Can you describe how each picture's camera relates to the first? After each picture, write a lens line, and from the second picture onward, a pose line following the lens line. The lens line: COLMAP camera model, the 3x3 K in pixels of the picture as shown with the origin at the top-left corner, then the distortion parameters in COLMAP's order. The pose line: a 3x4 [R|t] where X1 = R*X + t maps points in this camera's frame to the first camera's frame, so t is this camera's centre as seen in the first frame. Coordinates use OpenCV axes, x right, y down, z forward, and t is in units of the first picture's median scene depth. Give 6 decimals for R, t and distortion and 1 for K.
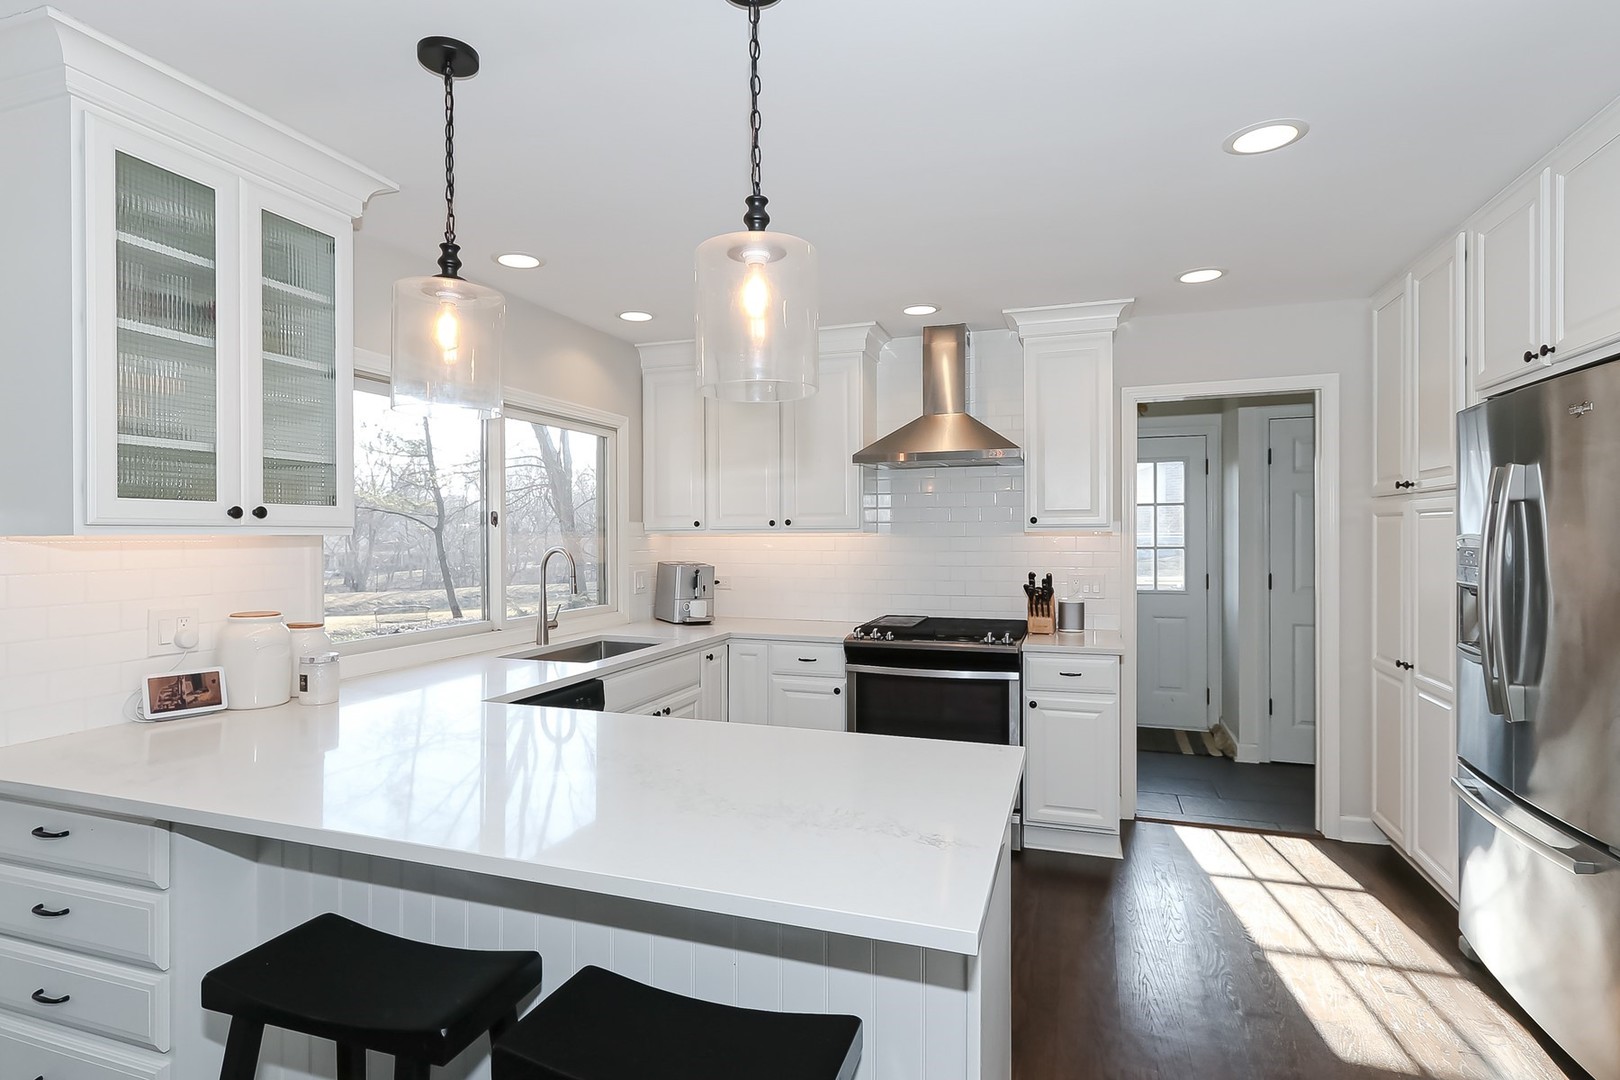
lens RADIAL K [[756.7, 0, 799.1], [0, 756.7, 532.9], [0, 0, 1]] dist [-0.004515, -0.000185]
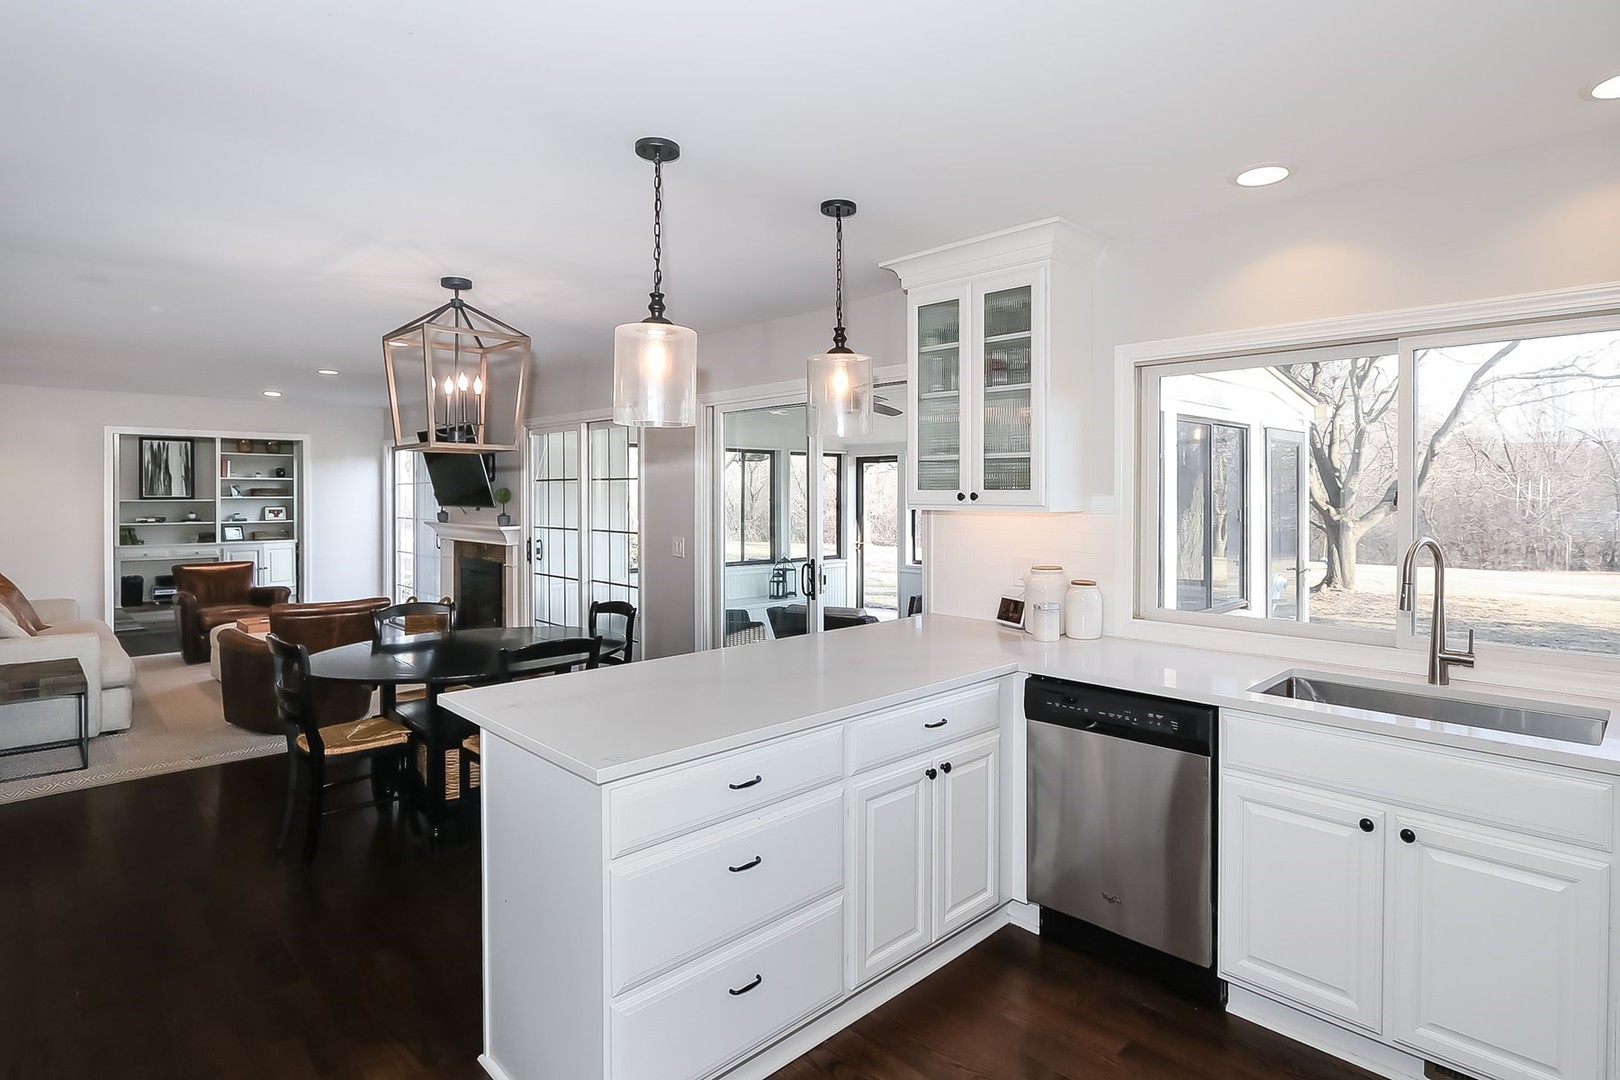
lens RADIAL K [[815.6, 0, 781.8], [0, 815.6, 490.1], [0, 0, 1]] dist [-0.014166, 0.001519]
pose [[-0.411176, -0.000124, -0.911556, 0.485607], [0.003799, 0.999991, -0.001850, -0.019027], [0.911548, -0.004224, -0.411172, 0.675995]]
